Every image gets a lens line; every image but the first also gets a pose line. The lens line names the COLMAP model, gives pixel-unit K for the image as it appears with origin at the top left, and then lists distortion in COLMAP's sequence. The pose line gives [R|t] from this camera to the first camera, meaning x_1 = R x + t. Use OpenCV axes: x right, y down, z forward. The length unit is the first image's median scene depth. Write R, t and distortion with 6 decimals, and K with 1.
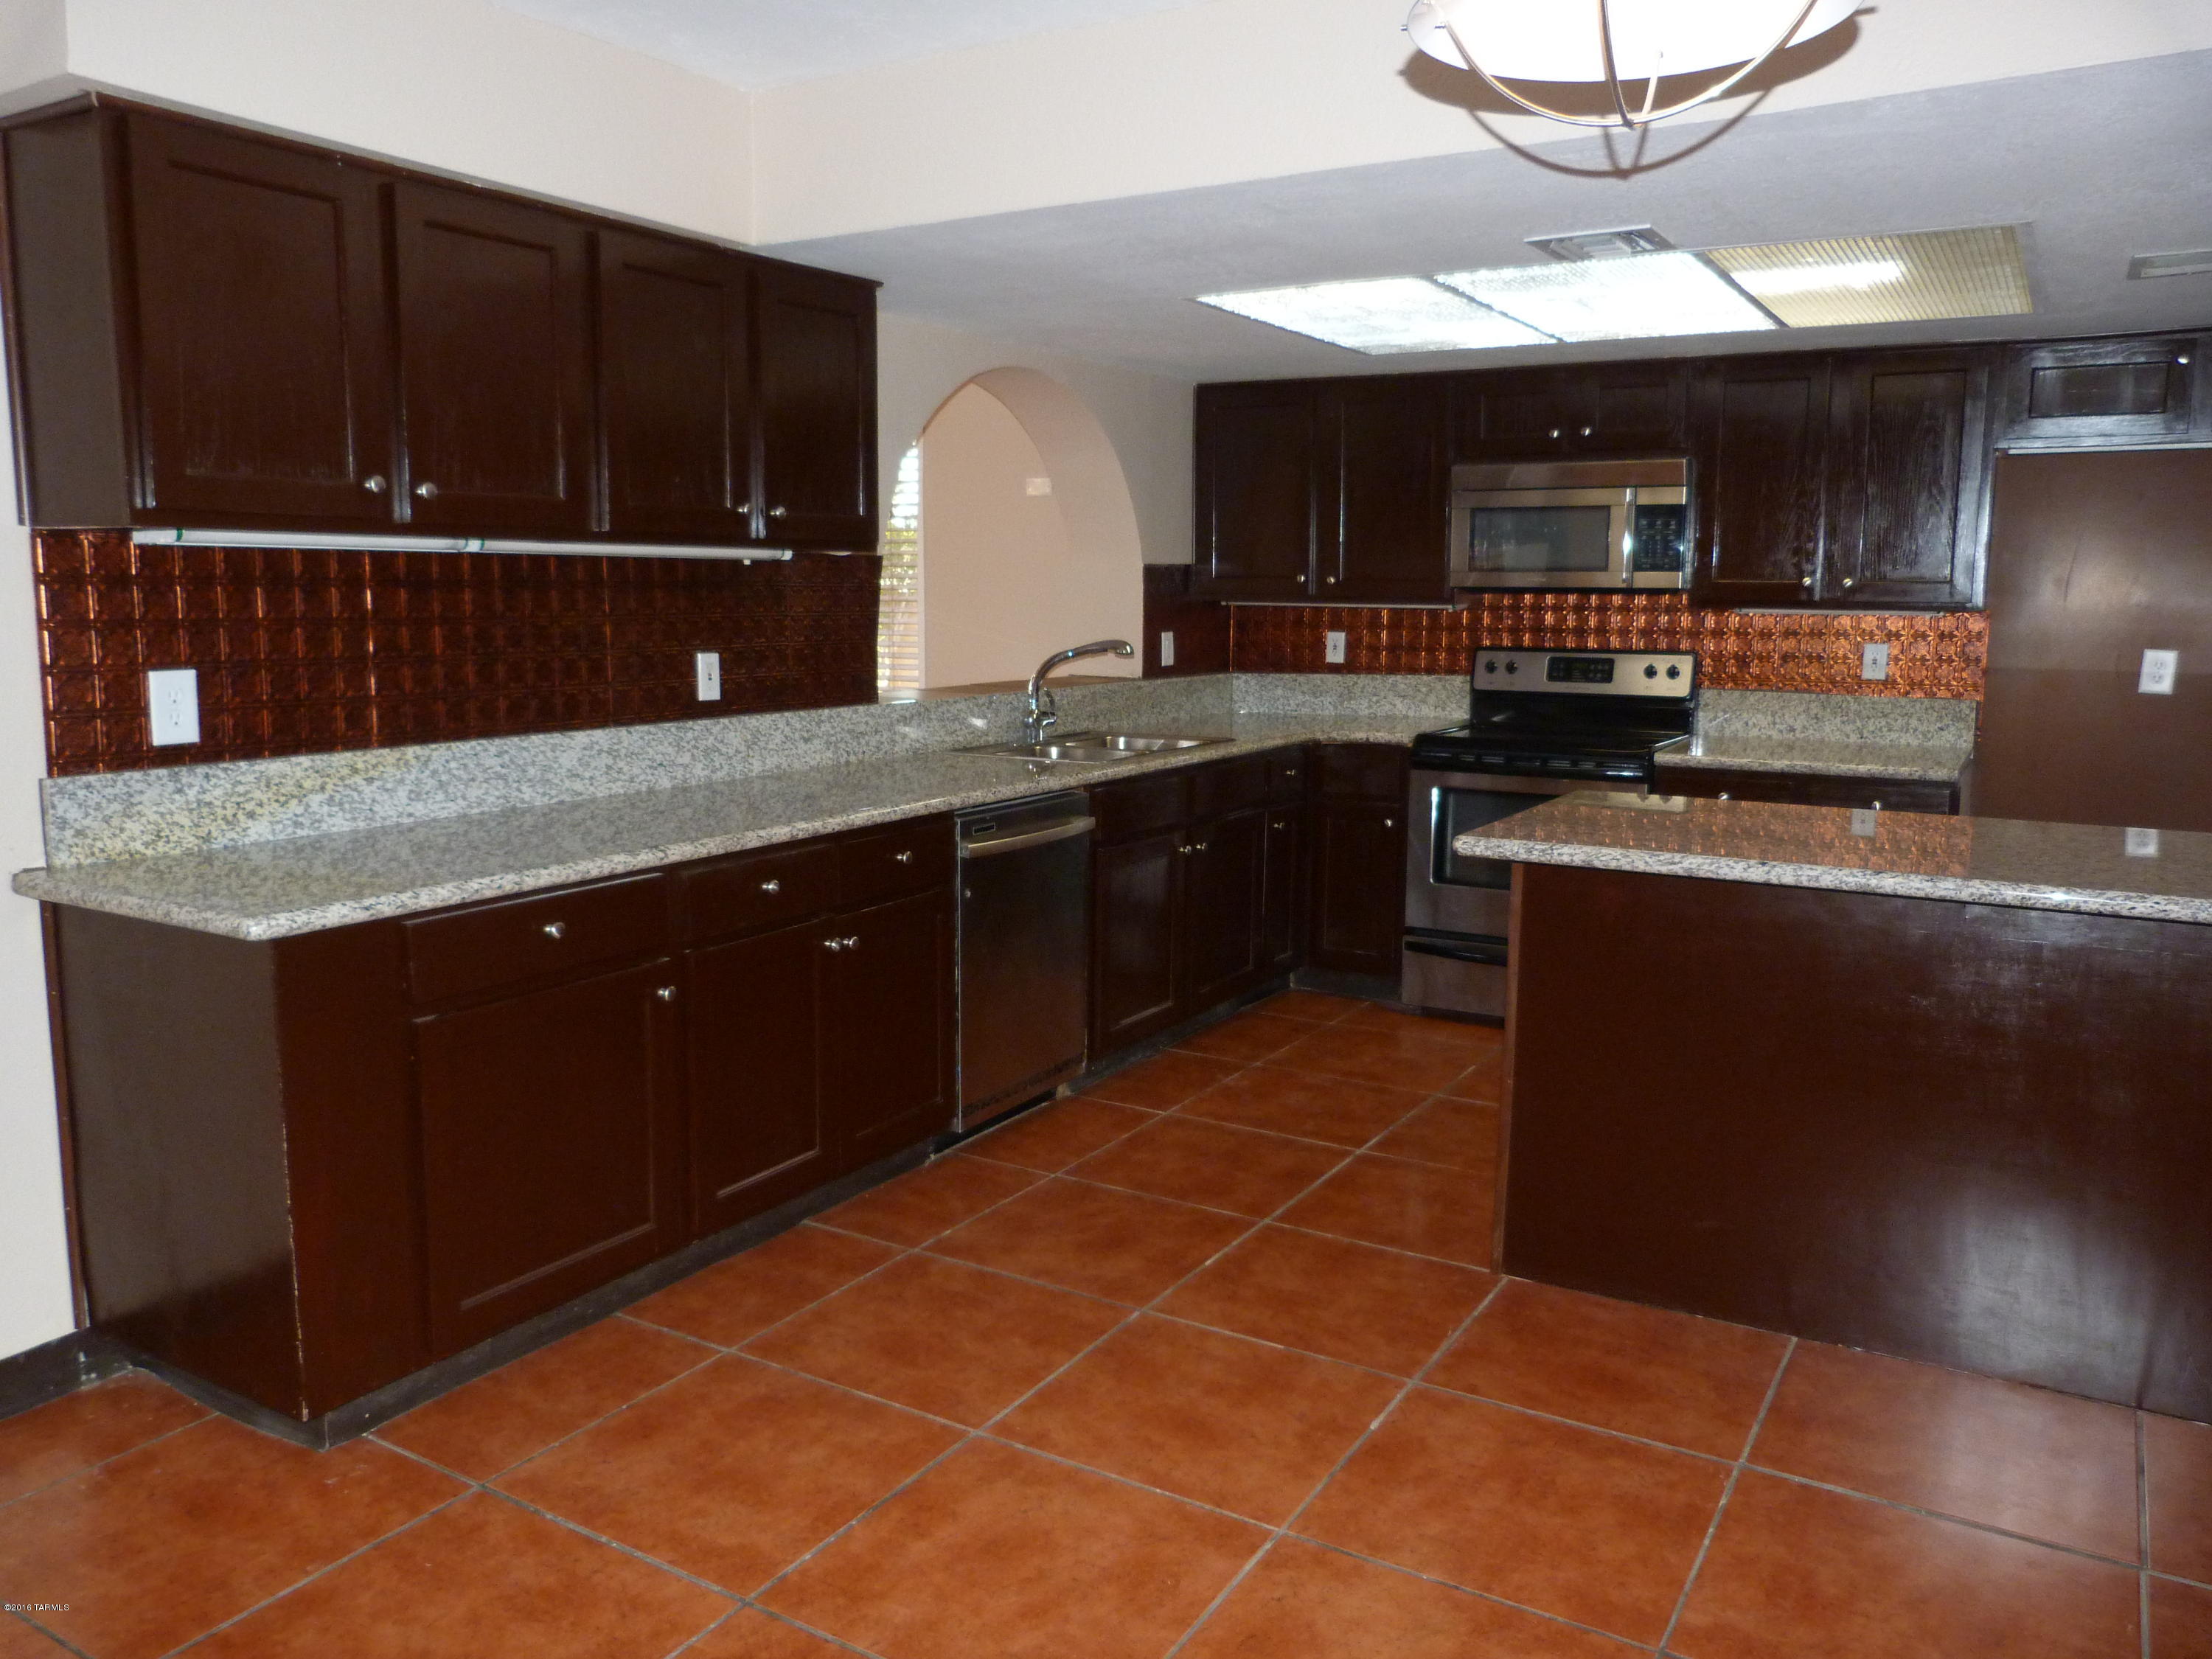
lens RADIAL K [[1651.0, 0, 1088.7], [0, 1651.0, 829.4], [0, 0, 1]] dist [-0.047069, 0.032873]
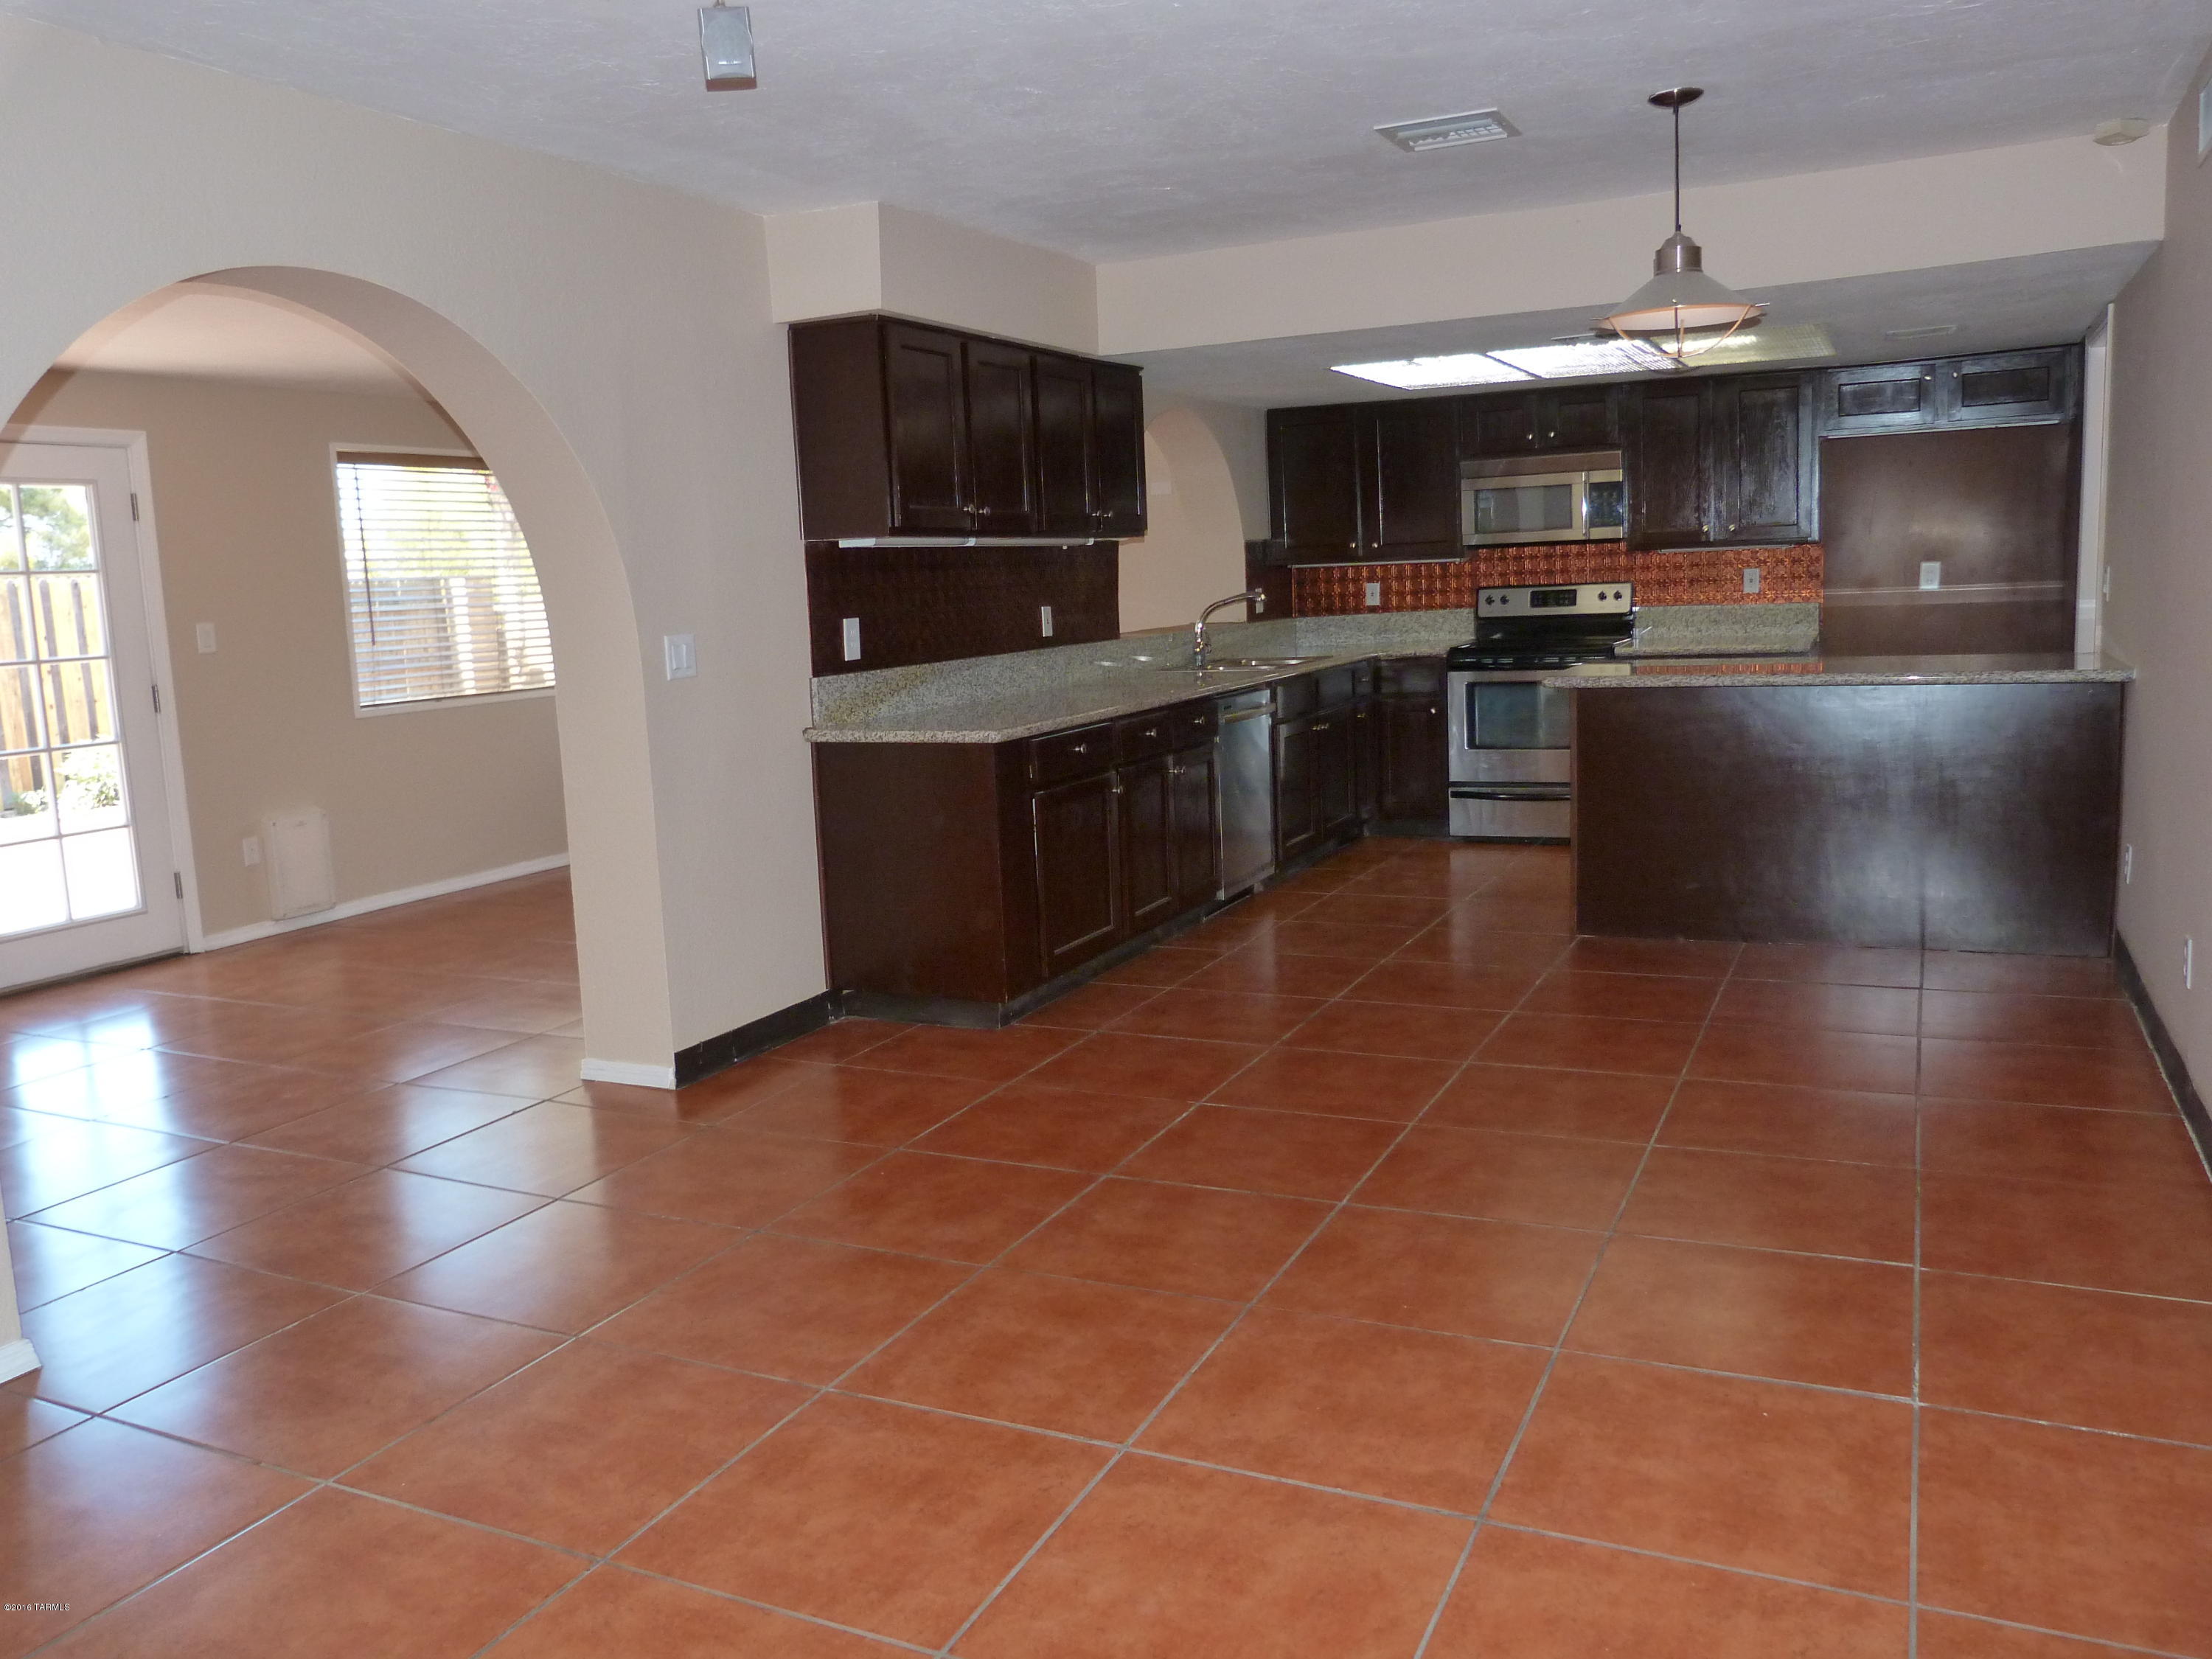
lens RADIAL K [[1715.5, 0, 1106.0], [0, 1715.5, 829.5], [0, 0, 1]] dist [-0.028592, -0.001234]
pose [[0.993315, -0.065386, 0.095133, -0.297173], [0.065300, 0.997858, 0.004022, 0.088653], [-0.095192, 0.002217, 0.995456, -0.549419]]
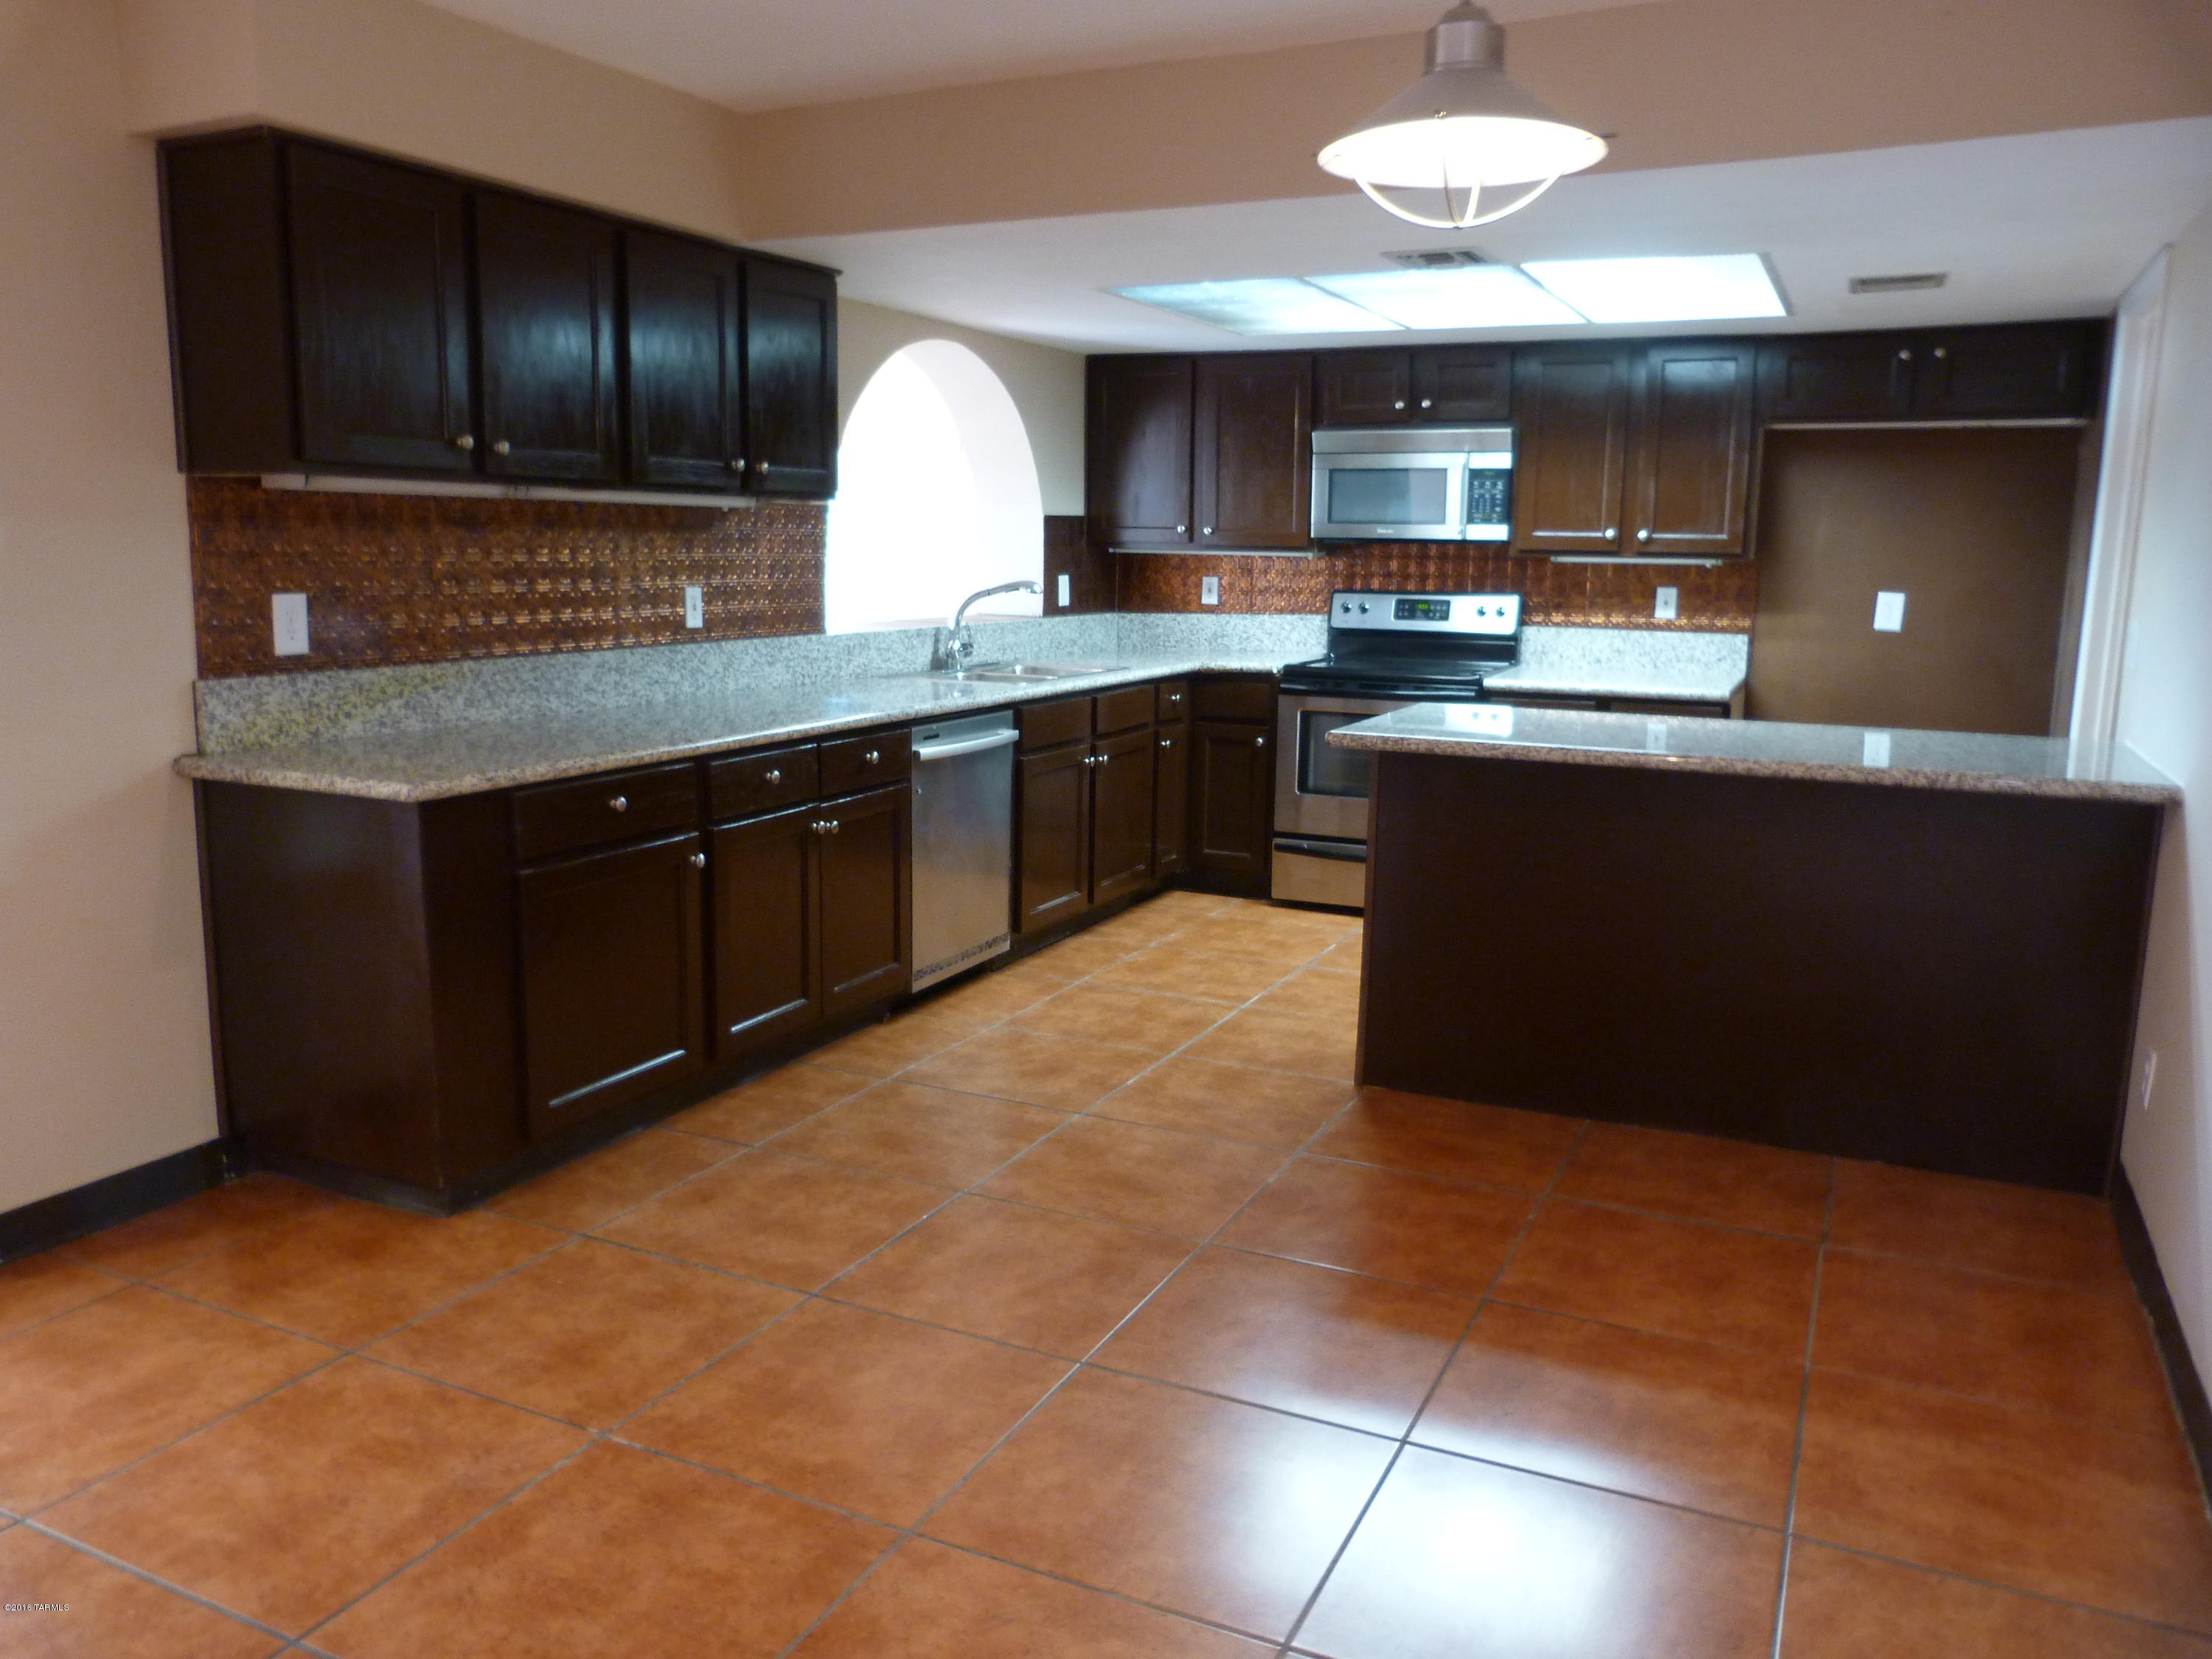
lens RADIAL K [[1651.0, 0, 1088.7], [0, 1651.0, 829.4], [0, 0, 1]] dist [-0.047069, 0.032873]
pose [[0.995679, -0.007964, 0.092515, -0.052582], [0.005426, 0.999603, 0.027647, 0.029273], [-0.092699, -0.027026, 0.995327, -0.165972]]
